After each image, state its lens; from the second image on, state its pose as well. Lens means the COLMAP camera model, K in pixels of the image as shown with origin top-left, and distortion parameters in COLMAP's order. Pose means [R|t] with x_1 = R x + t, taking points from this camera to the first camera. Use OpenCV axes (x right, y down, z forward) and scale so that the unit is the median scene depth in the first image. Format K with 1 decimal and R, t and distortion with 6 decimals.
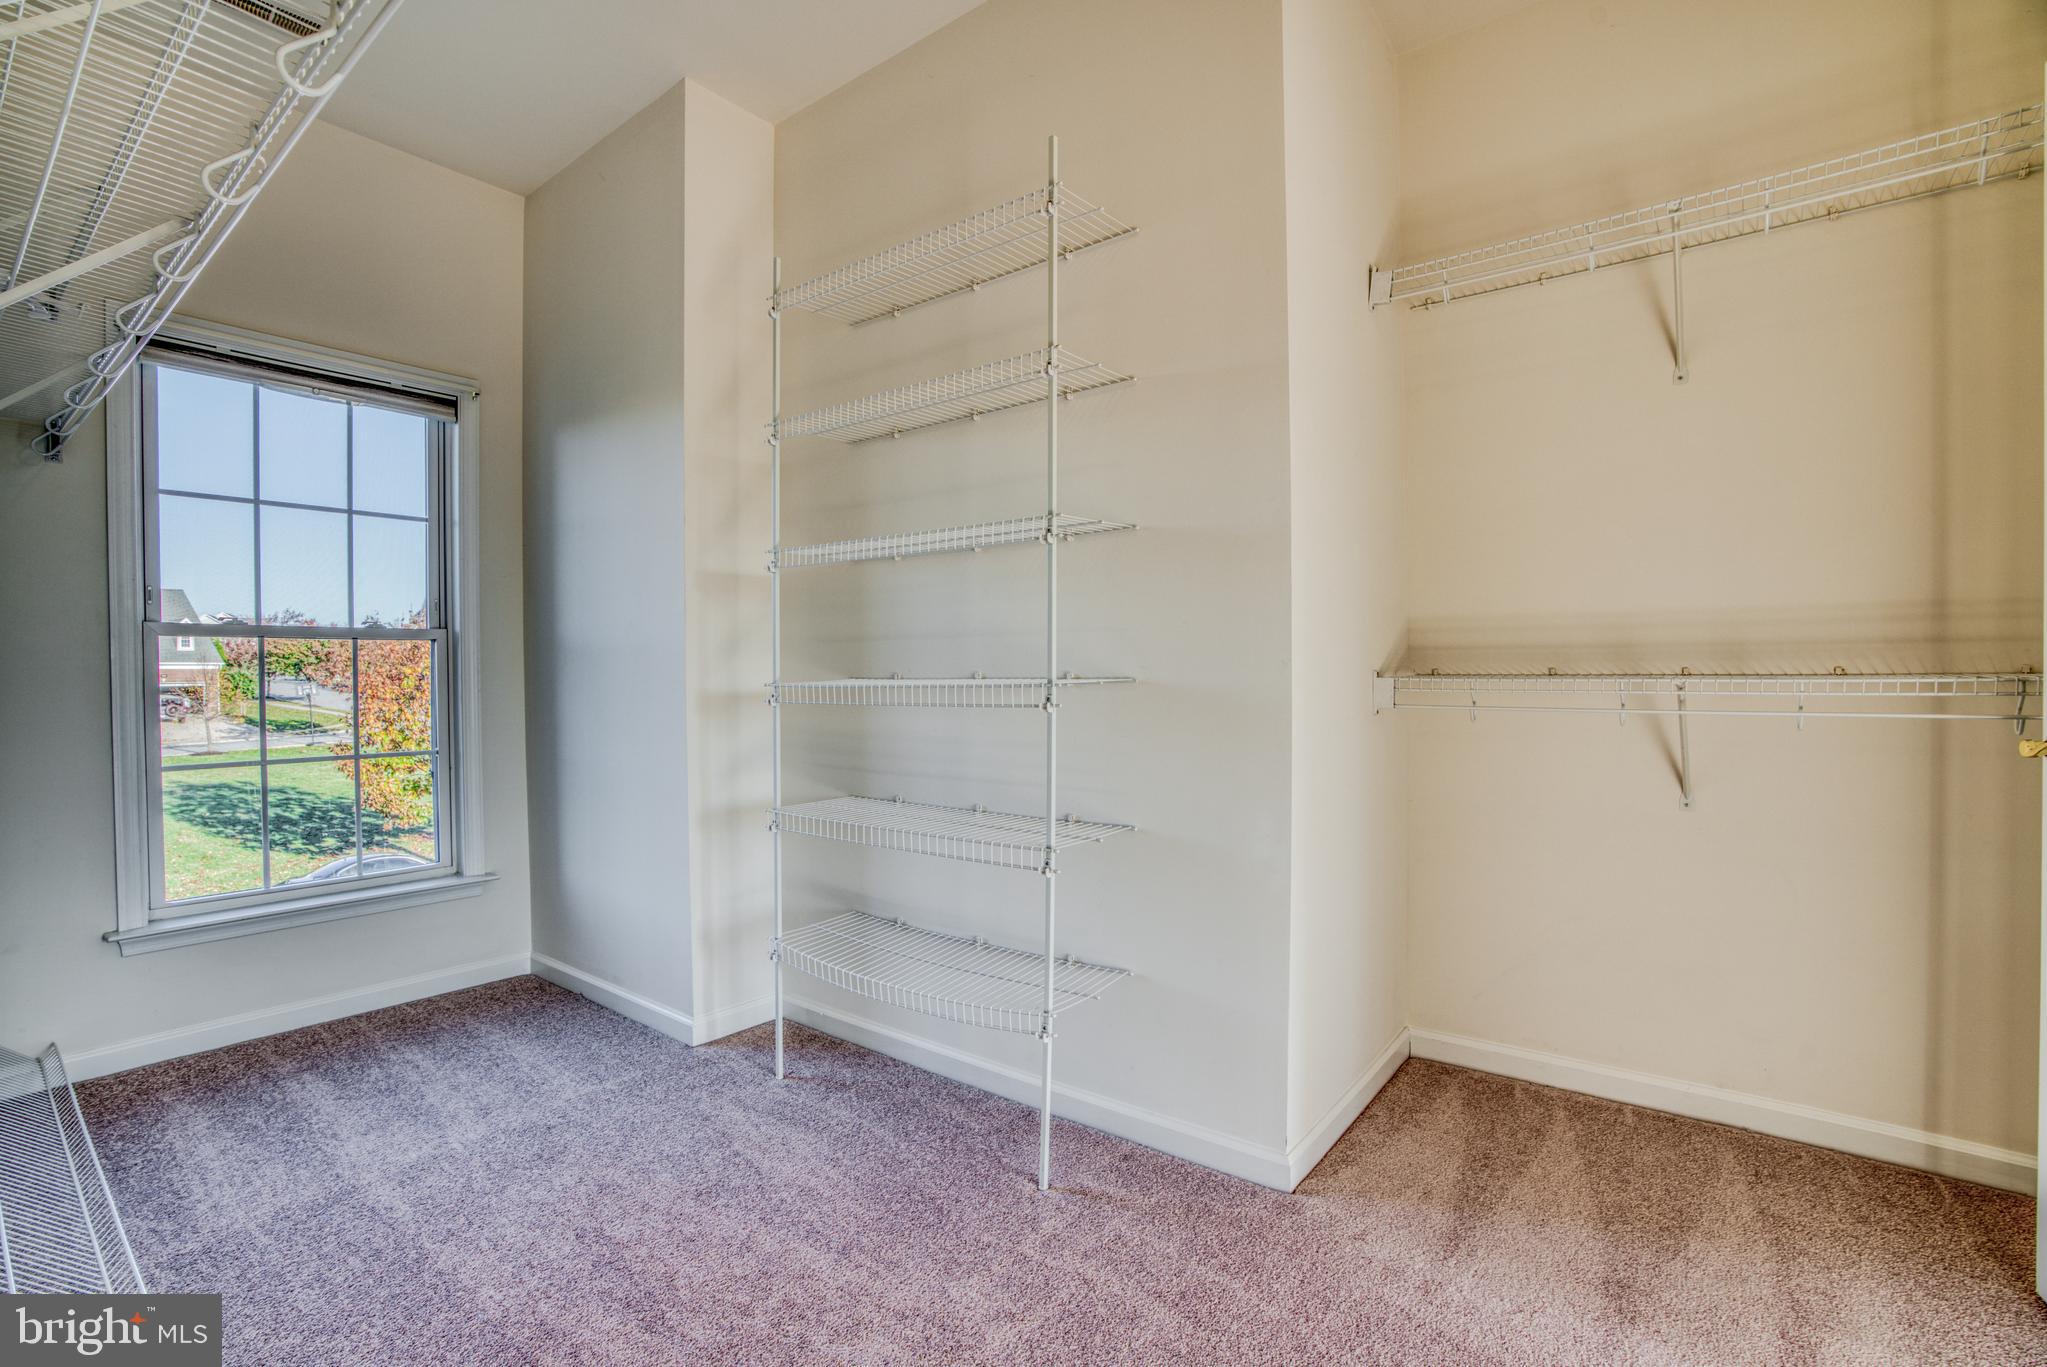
lens RADIAL K [[936.3, 0, 1006.4], [0, 936.3, 687.4], [0, 0, 1]] dist [-0.065871, 0.025052]
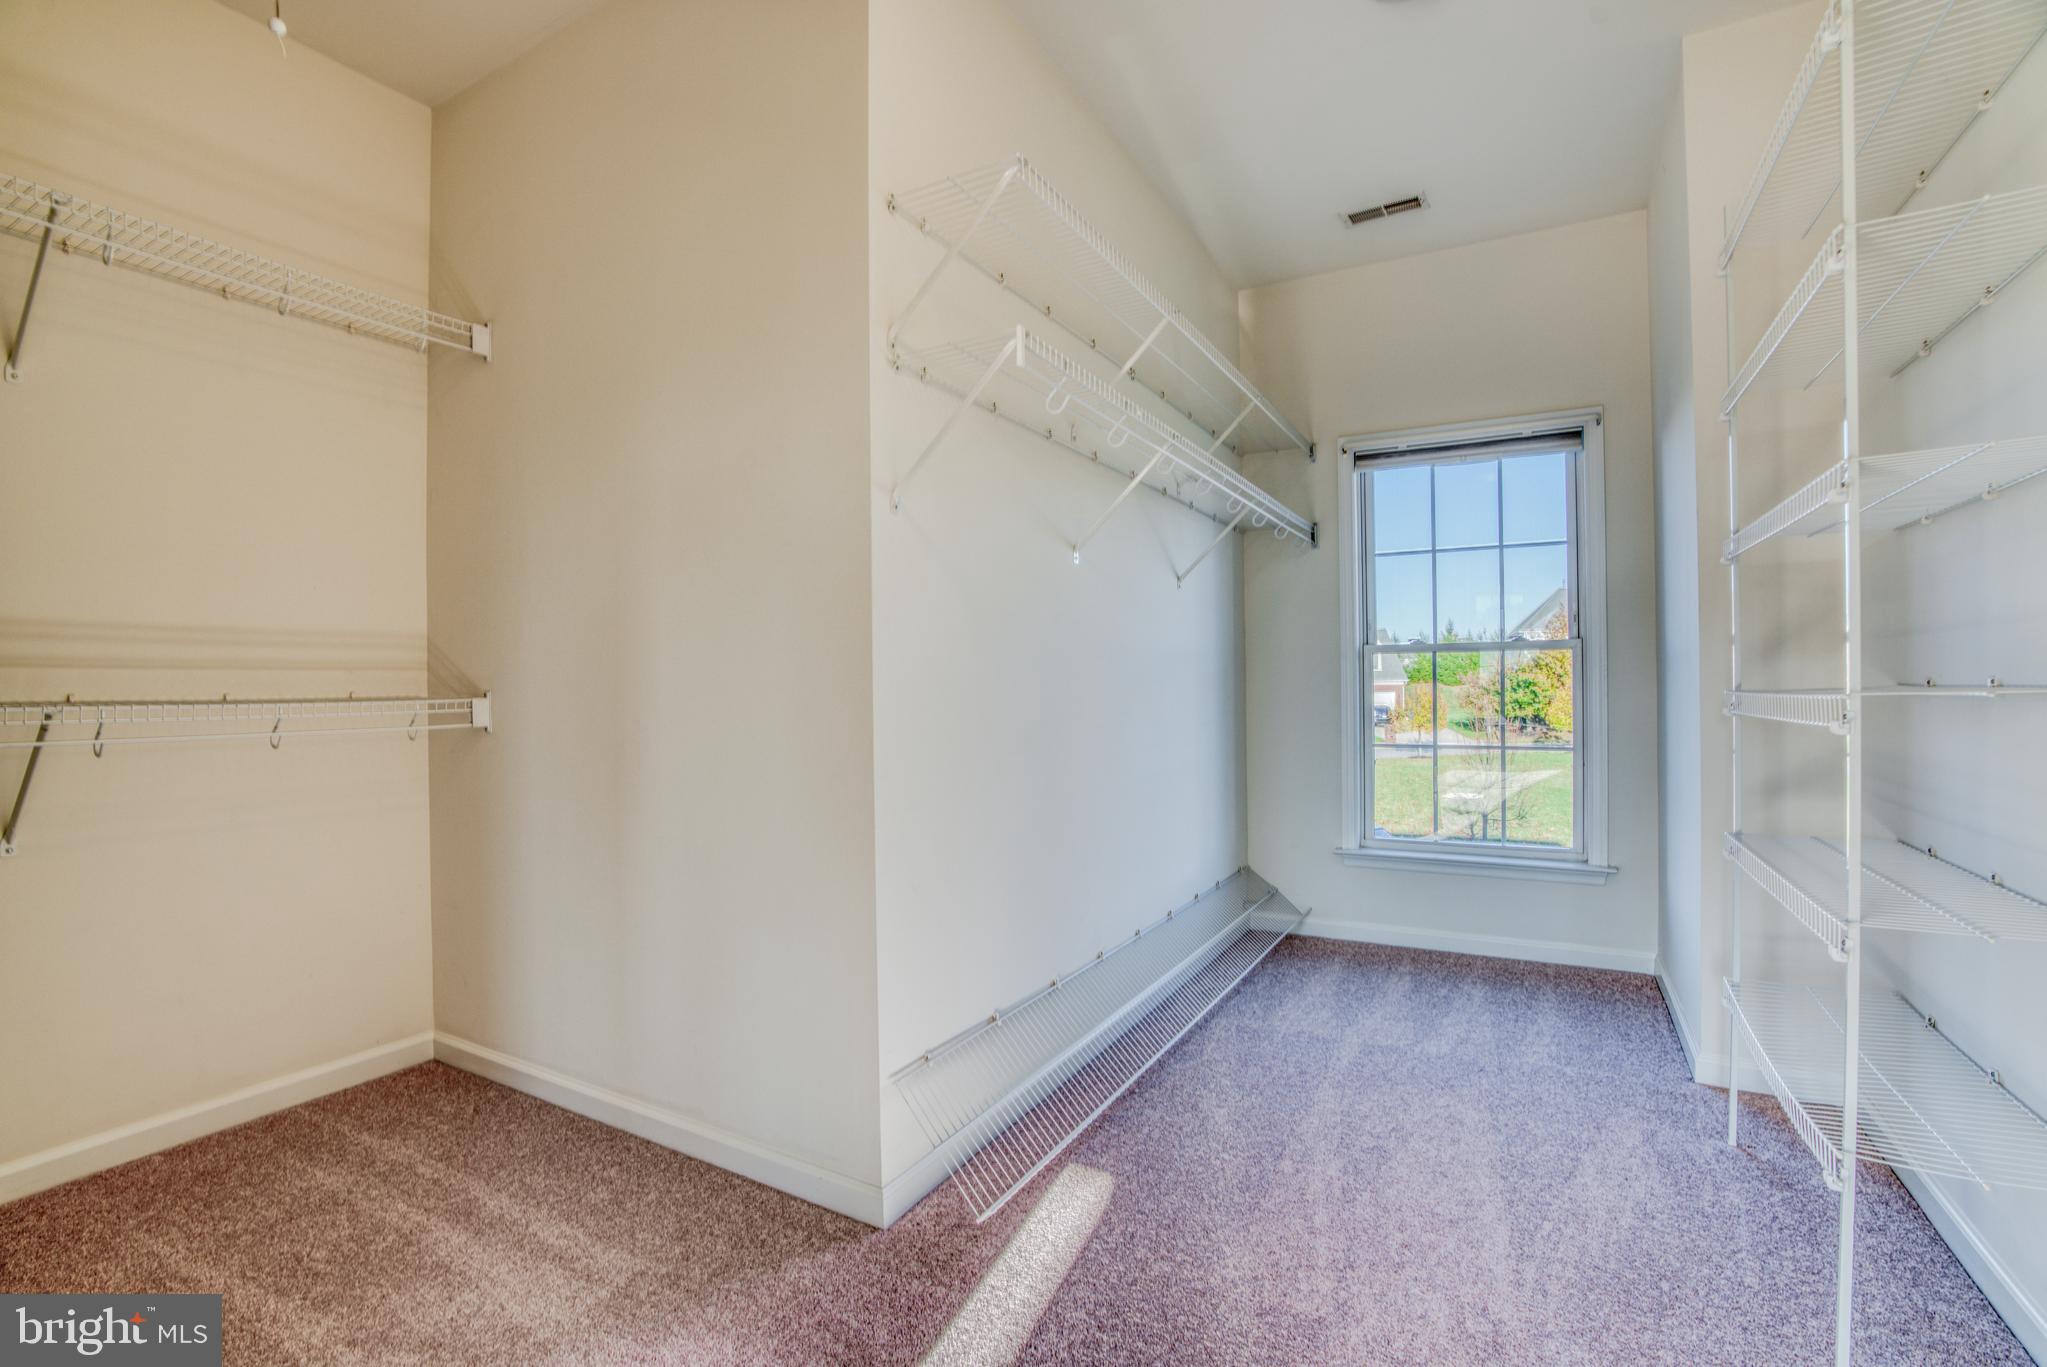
lens RADIAL K [[936.3, 0, 1006.4], [0, 936.3, 687.4], [0, 0, 1]] dist [-0.065871, 0.025052]
pose [[0.138903, 0.002982, -0.990301, 0.461360], [-0.005976, 0.999980, 0.002173, -0.002859], [0.990288, 0.005617, 0.138918, 0.192800]]
